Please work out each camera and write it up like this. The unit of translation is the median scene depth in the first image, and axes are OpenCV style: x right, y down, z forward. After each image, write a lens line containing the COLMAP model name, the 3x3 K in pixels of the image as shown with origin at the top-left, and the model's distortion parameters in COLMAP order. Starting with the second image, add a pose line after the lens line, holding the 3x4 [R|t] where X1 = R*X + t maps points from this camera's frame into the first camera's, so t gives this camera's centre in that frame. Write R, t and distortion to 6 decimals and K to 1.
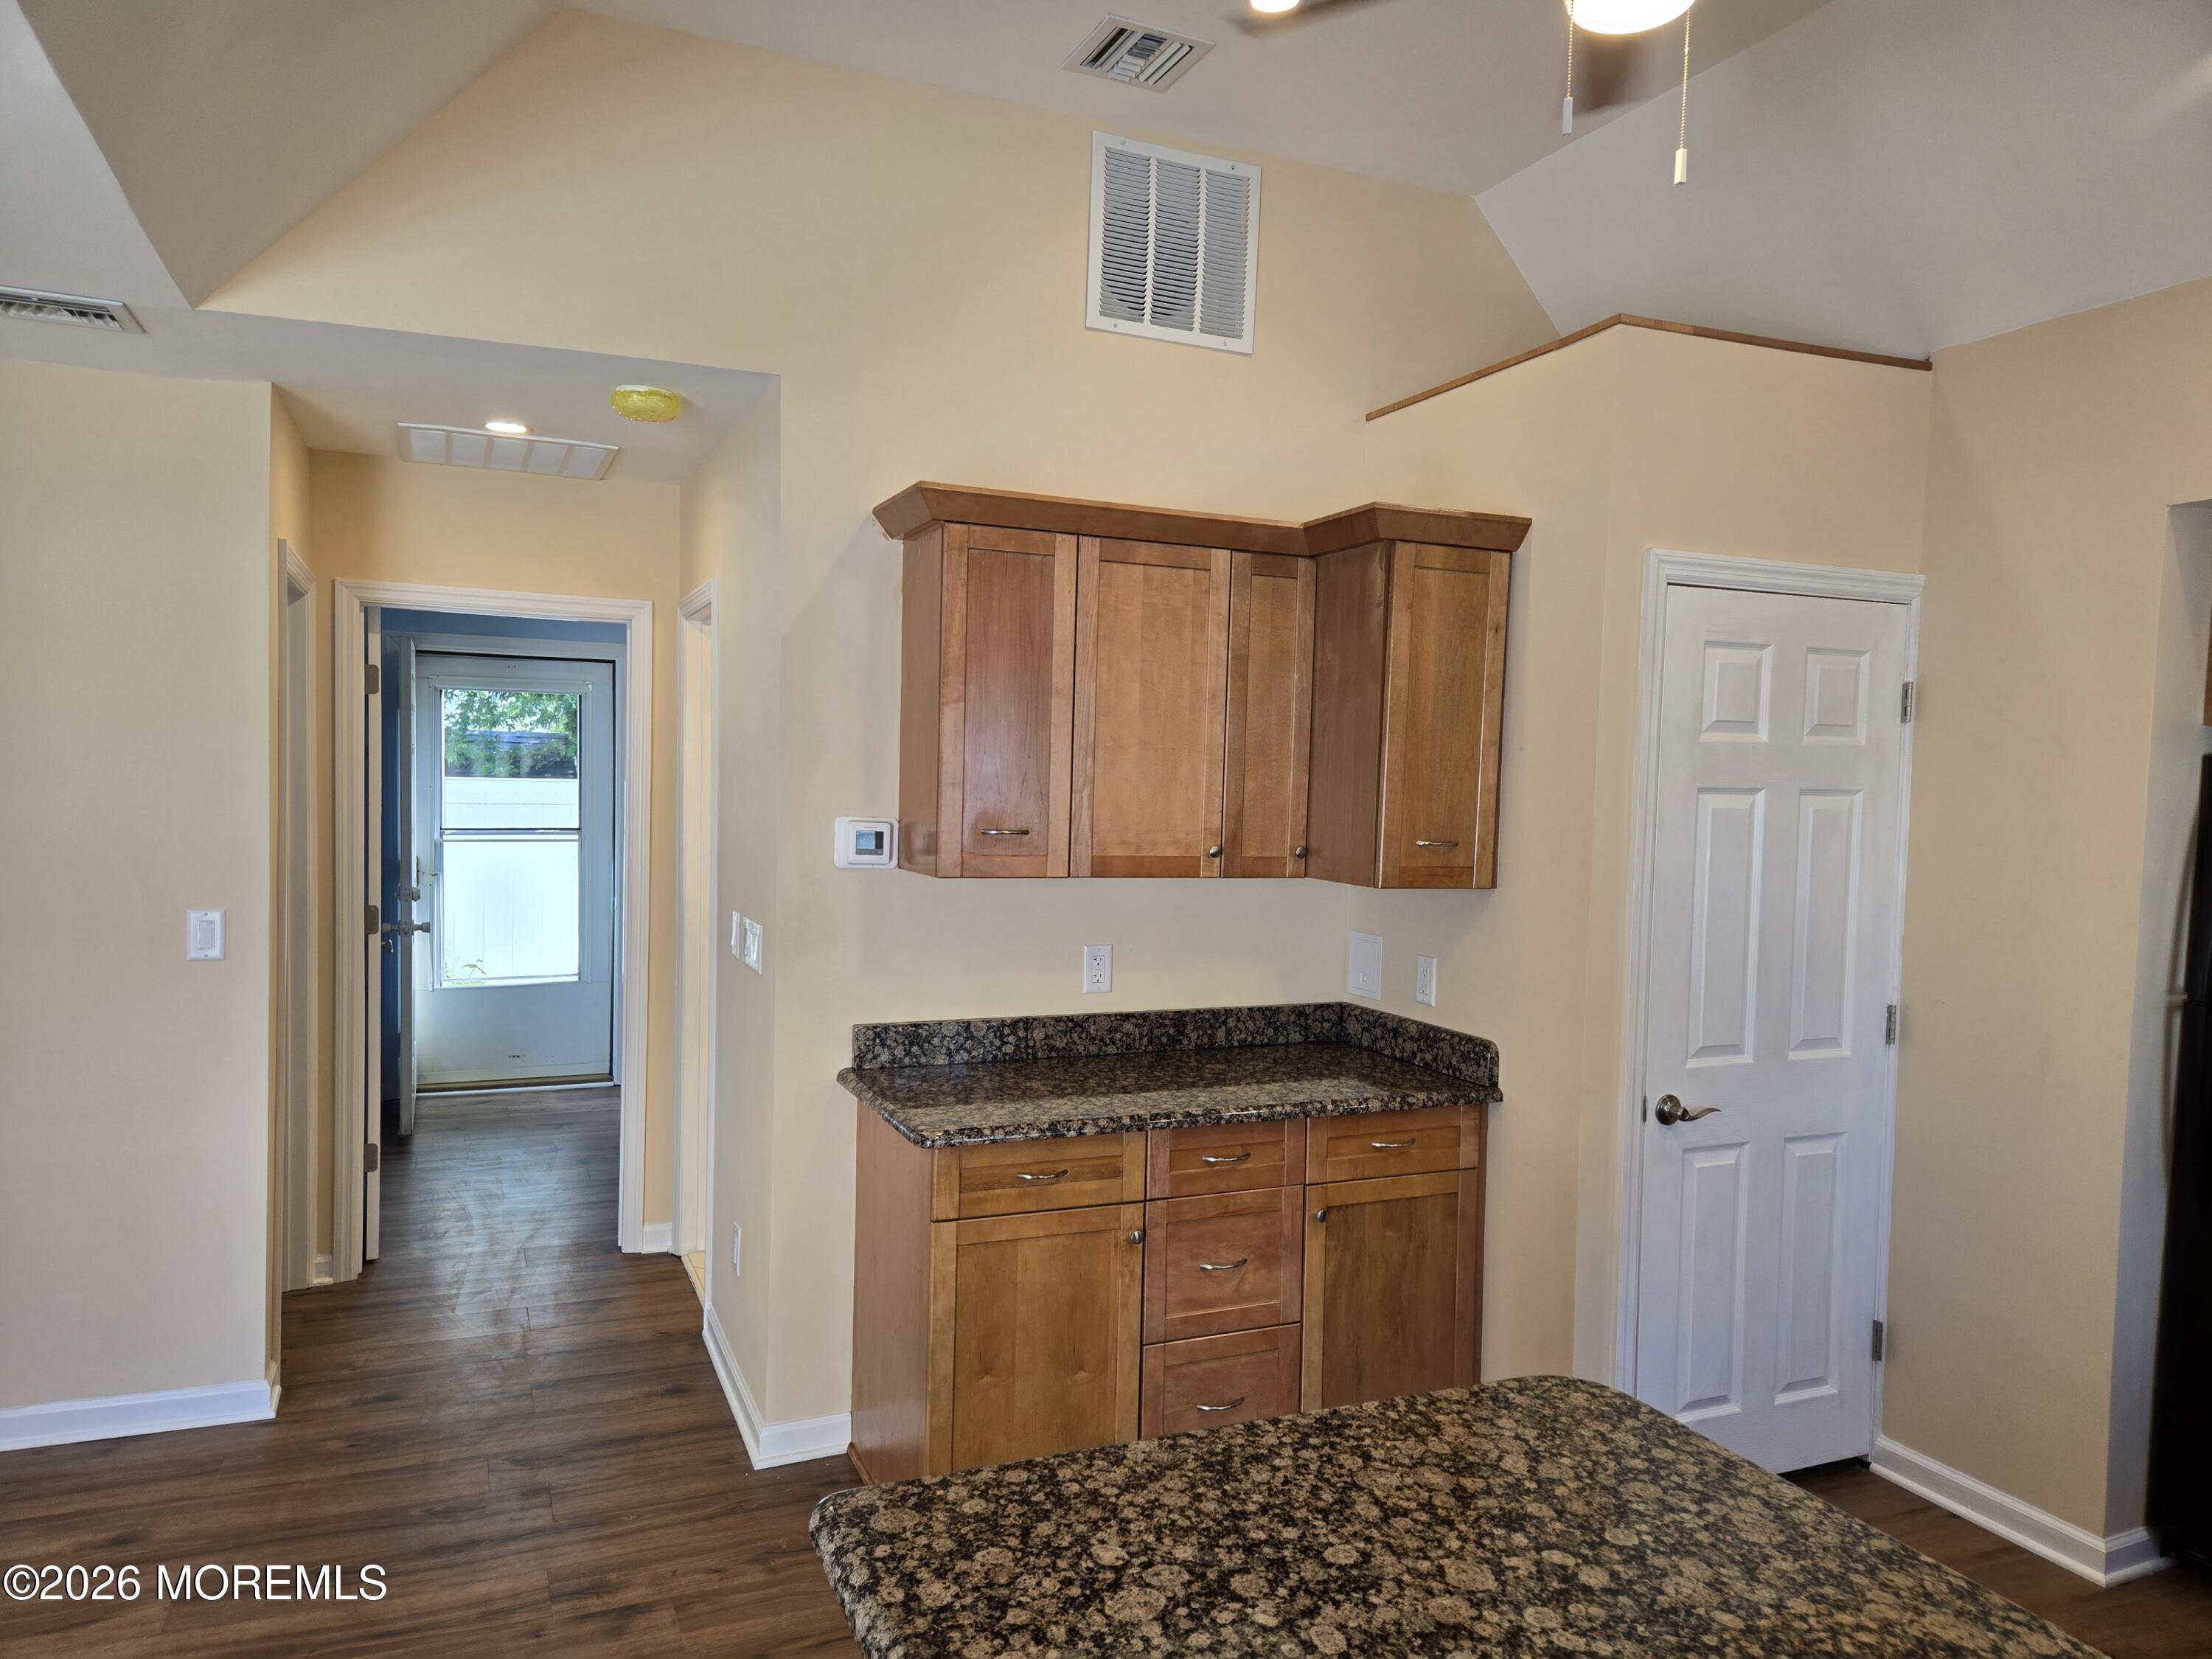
lens RADIAL K [[1481.5, 0, 1090.6], [0, 1481.5, 854.6], [0, 0, 1]] dist [0.078063, -0.064402]
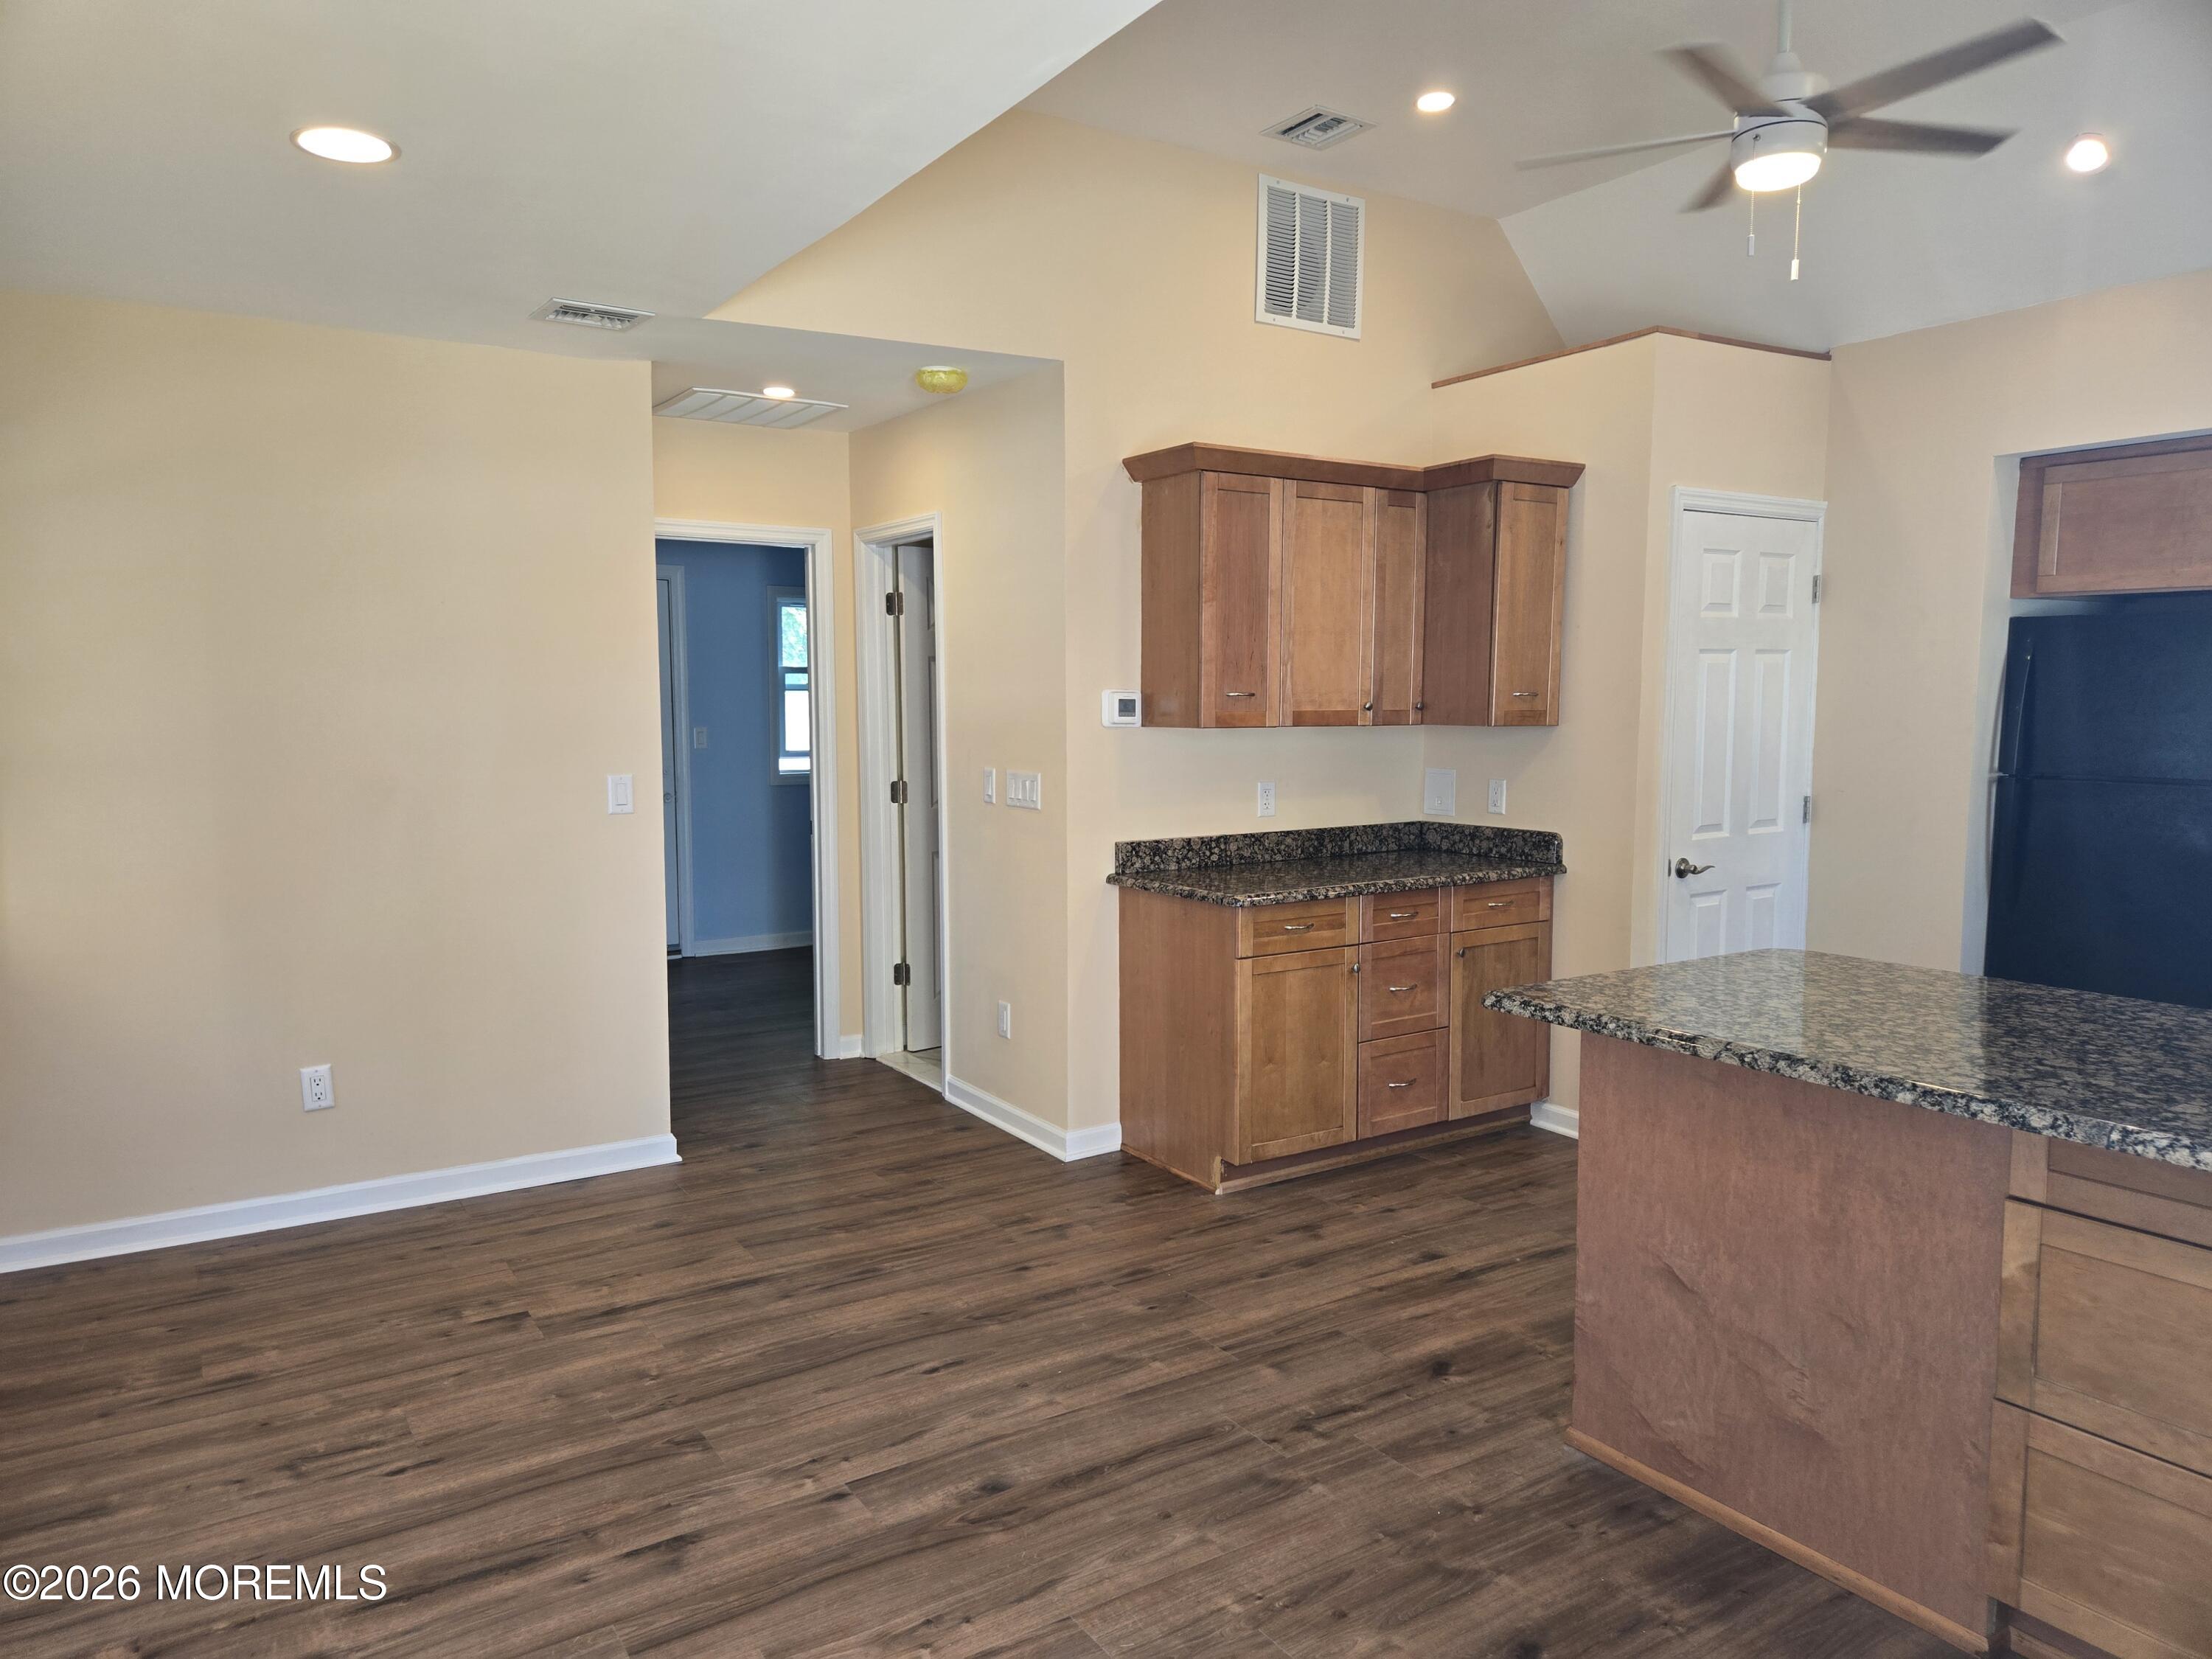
lens RADIAL K [[1481.5, 0, 1085.9], [0, 1481.5, 845.1], [0, 0, 1]] dist [0.078063, -0.064402]
pose [[0.985861, -0.044666, 0.161502, -0.421962], [0.036761, 0.997991, 0.051609, 0.047630], [-0.163483, -0.044943, 0.985522, -0.352058]]
